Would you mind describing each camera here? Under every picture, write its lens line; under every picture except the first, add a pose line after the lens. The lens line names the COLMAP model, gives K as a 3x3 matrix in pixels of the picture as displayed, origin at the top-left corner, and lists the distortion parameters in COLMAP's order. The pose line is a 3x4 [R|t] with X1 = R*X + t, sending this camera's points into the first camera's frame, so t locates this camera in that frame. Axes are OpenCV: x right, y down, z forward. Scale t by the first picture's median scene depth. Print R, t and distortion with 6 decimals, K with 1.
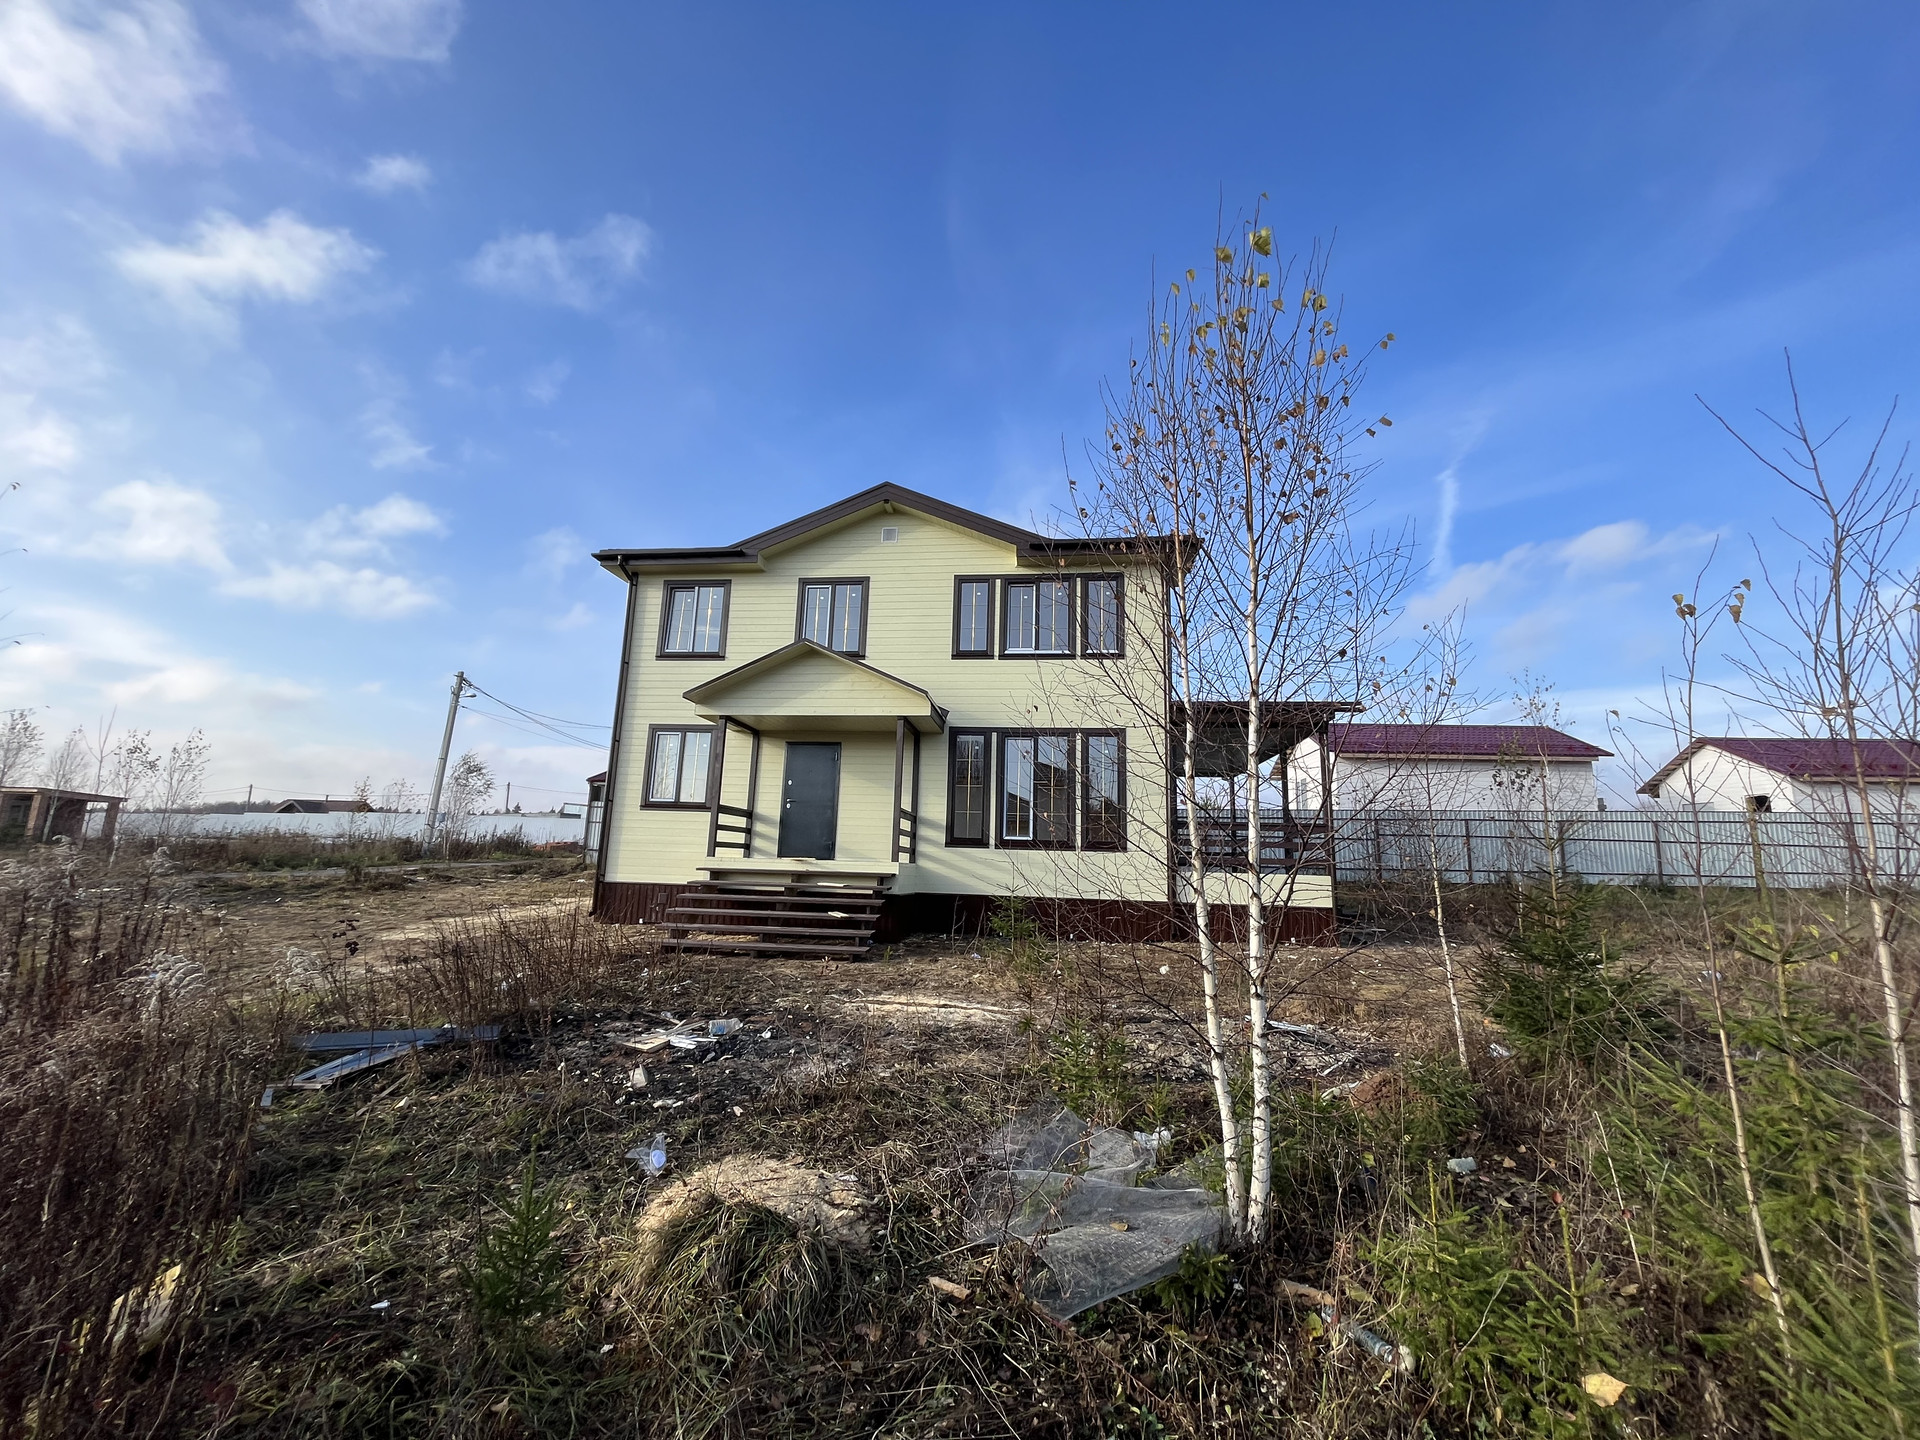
lens RADIAL K [[770.3, 0, 961.4], [0, 770.3, 723.7], [0, 0, 1]] dist [-0.003187, -0.000455]
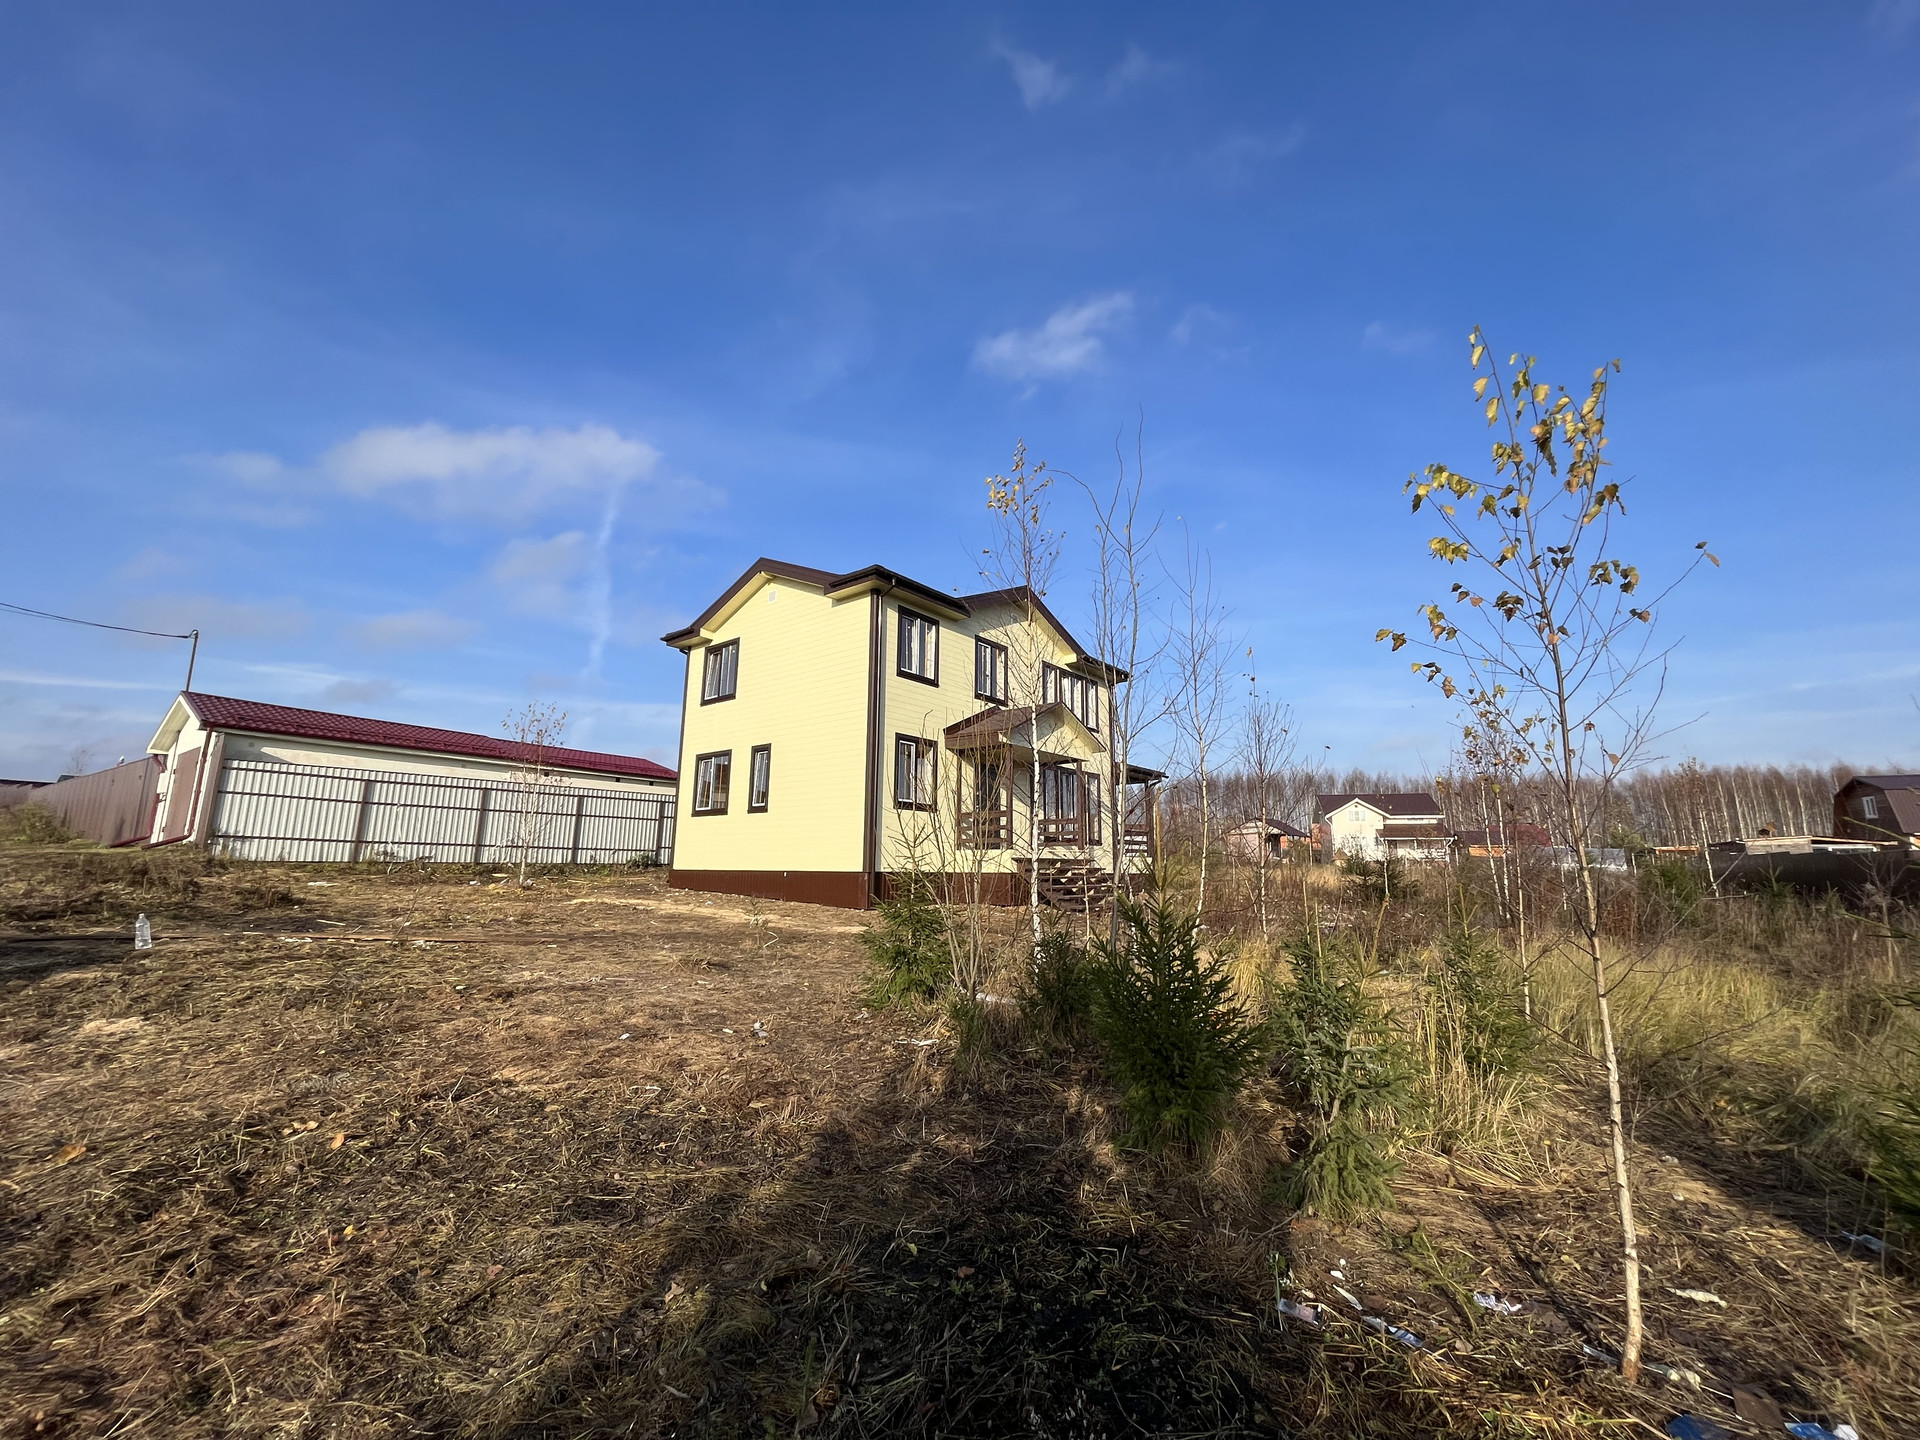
lens RADIAL K [[770.3, 0, 961.4], [0, 770.3, 723.7], [0, 0, 1]] dist [-0.003187, -0.000455]
pose [[0.519078, 0.123489, 0.845759, -1.364899], [-0.155608, 0.986625, -0.048553, 0.028649], [-0.840443, -0.106404, 0.531351, 0.320350]]
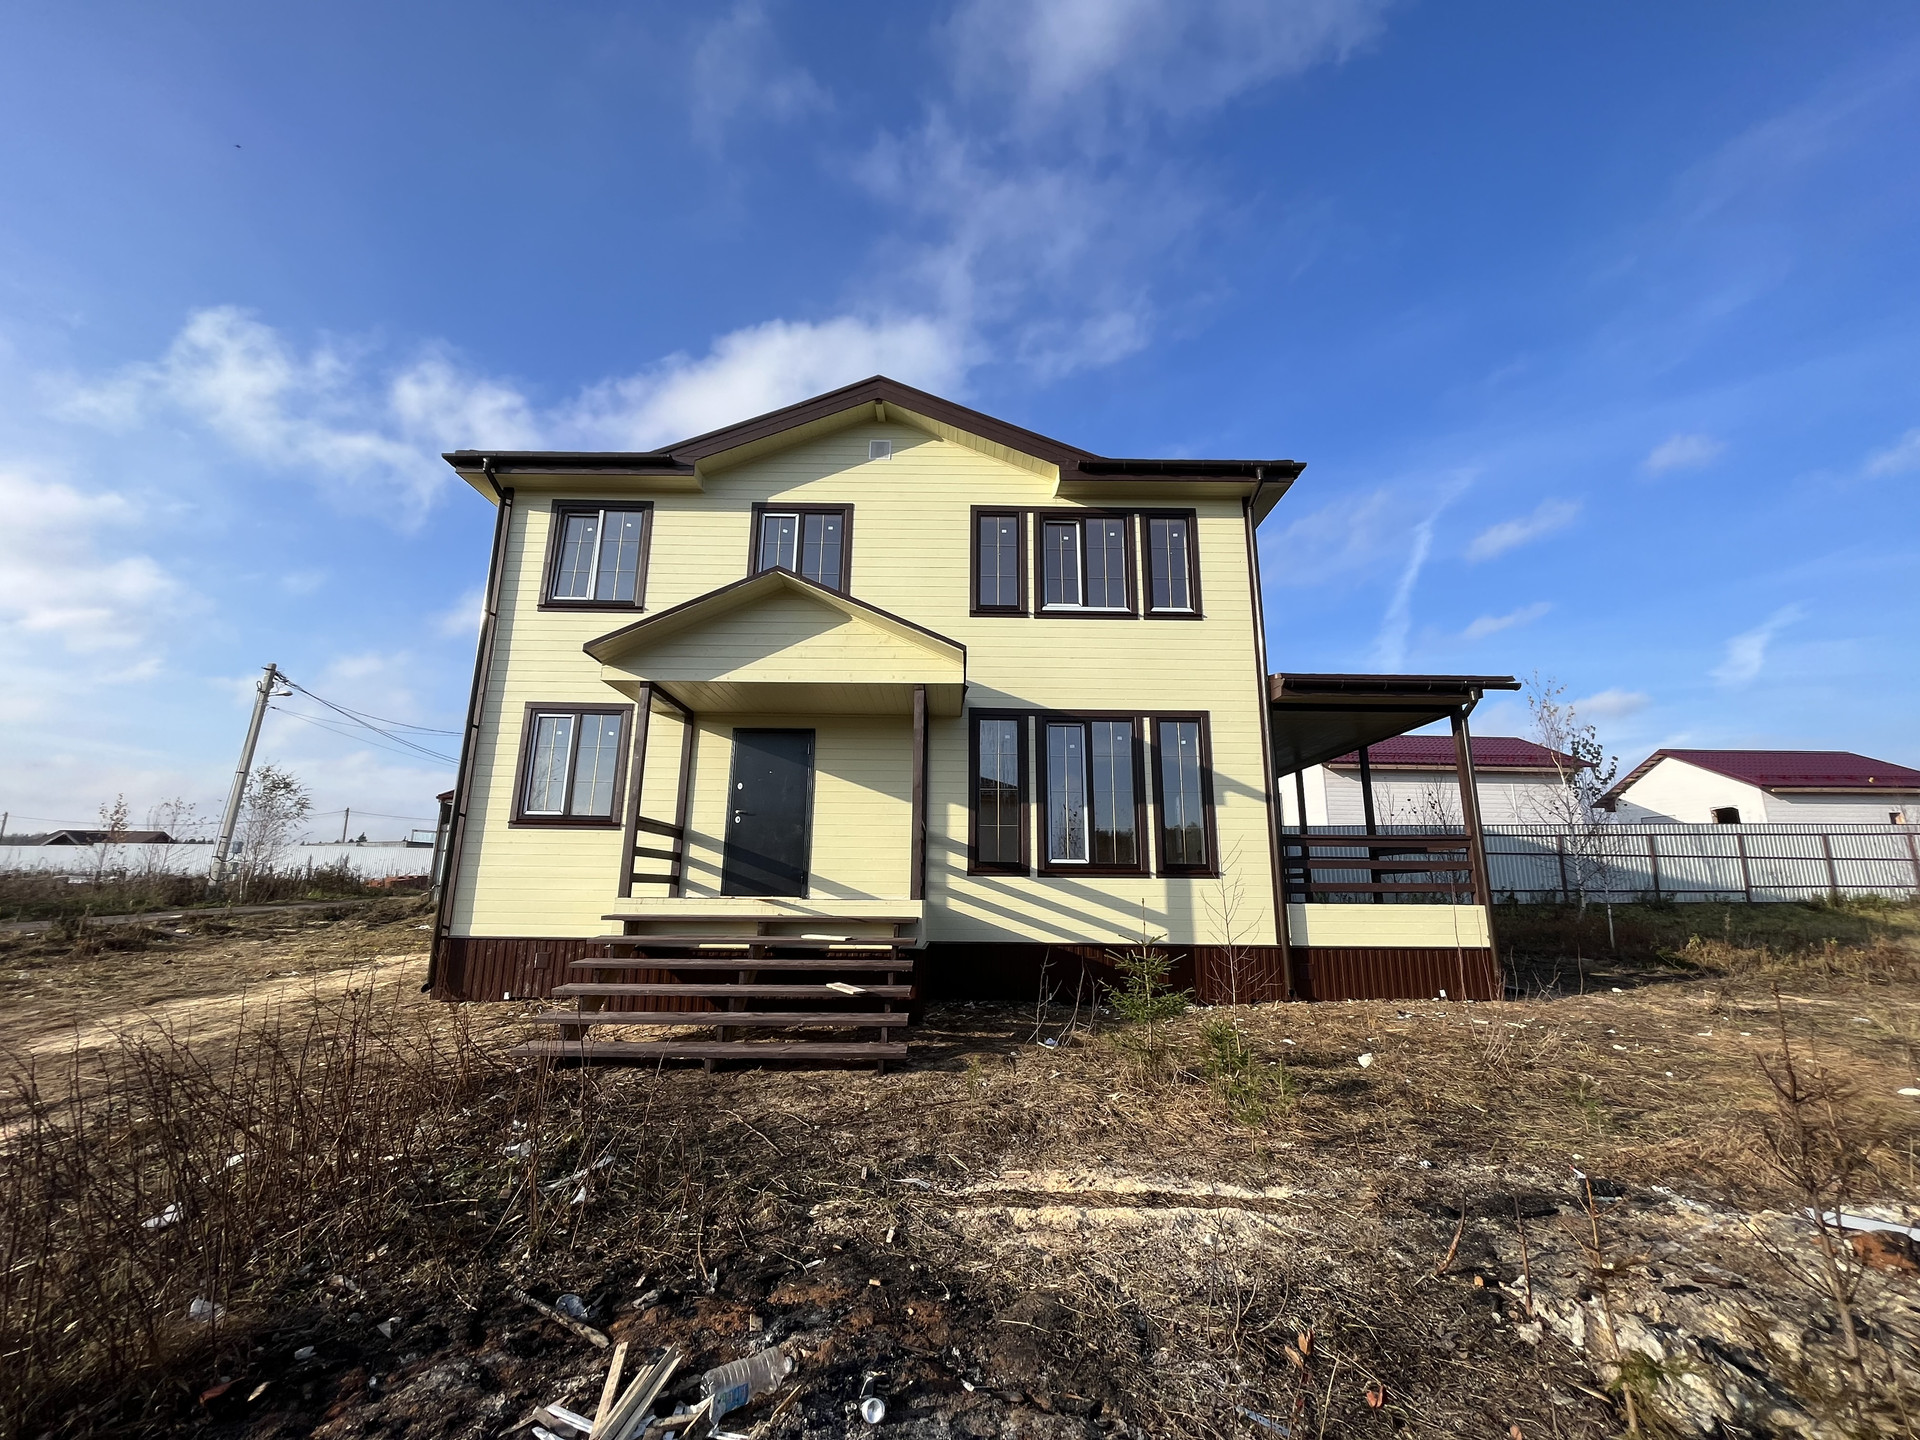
lens RADIAL K [[770.3, 0, 961.4], [0, 770.3, 723.7], [0, 0, 1]] dist [-0.003187, -0.000455]
pose [[0.990858, 0.008769, 0.134624, -0.117547], [-0.004472, 0.999472, -0.032185, 0.040902], [-0.134835, 0.031289, 0.990374, 0.279108]]
